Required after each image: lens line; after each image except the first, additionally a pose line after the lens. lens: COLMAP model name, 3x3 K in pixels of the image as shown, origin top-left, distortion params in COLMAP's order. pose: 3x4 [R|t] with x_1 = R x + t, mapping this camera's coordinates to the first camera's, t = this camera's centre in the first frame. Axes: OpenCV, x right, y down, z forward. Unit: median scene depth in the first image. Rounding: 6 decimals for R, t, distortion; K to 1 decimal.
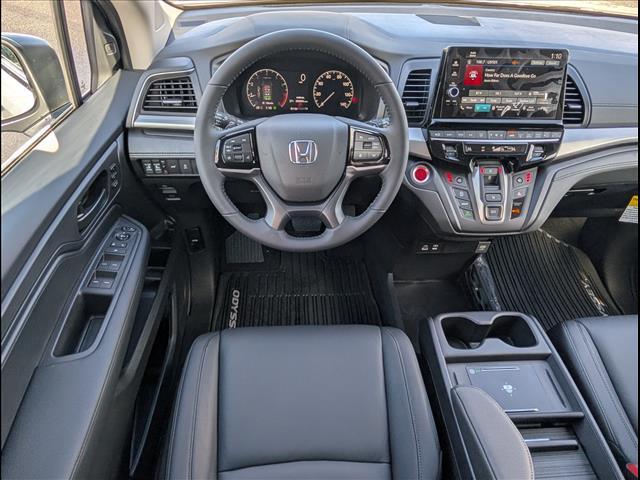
lens RADIAL K [[395.8, 0, 319.5], [0, 395.8, 261.9], [0, 0, 1]] dist [-0.005561, -0.001404]
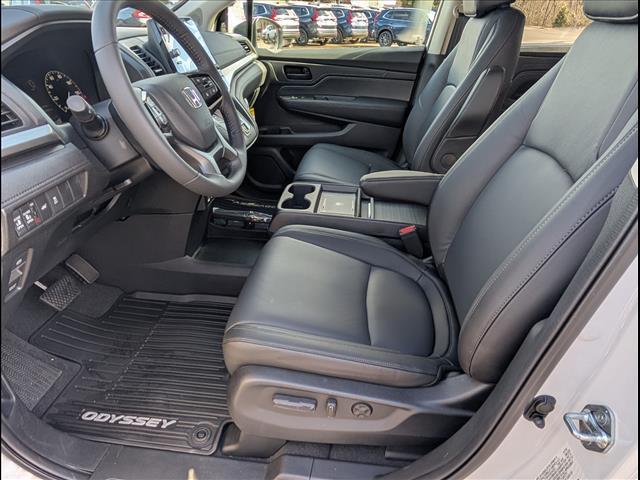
lens RADIAL K [[395.8, 0, 319.5], [0, 395.8, 261.9], [0, 0, 1]] dist [-0.005561, -0.001404]
pose [[0.157845, -0.546925, 0.822166, -0.942110], [0.675459, 0.667145, 0.314122, -0.072274], [-0.720305, 0.505757, 0.474731, 0.396759]]
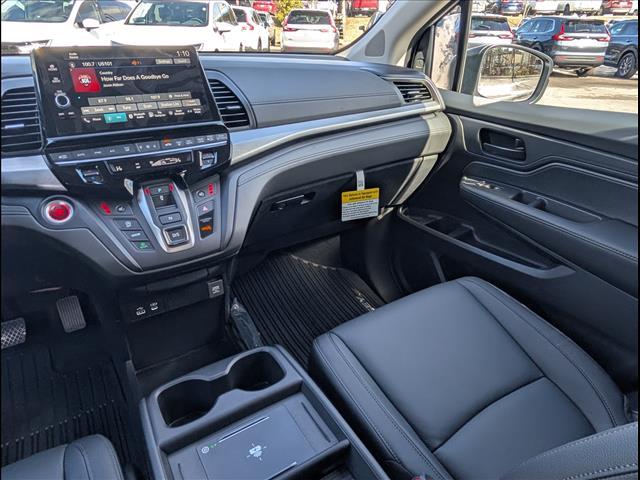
lens RADIAL K [[395.8, 0, 319.5], [0, 395.8, 261.9], [0, 0, 1]] dist [-0.005561, -0.001404]
pose [[0.870783, -0.268759, 0.411710, 0.352455], [0.354520, 0.923416, -0.147030, 0.140482], [-0.340664, 0.273990, 0.899376, 0.210781]]
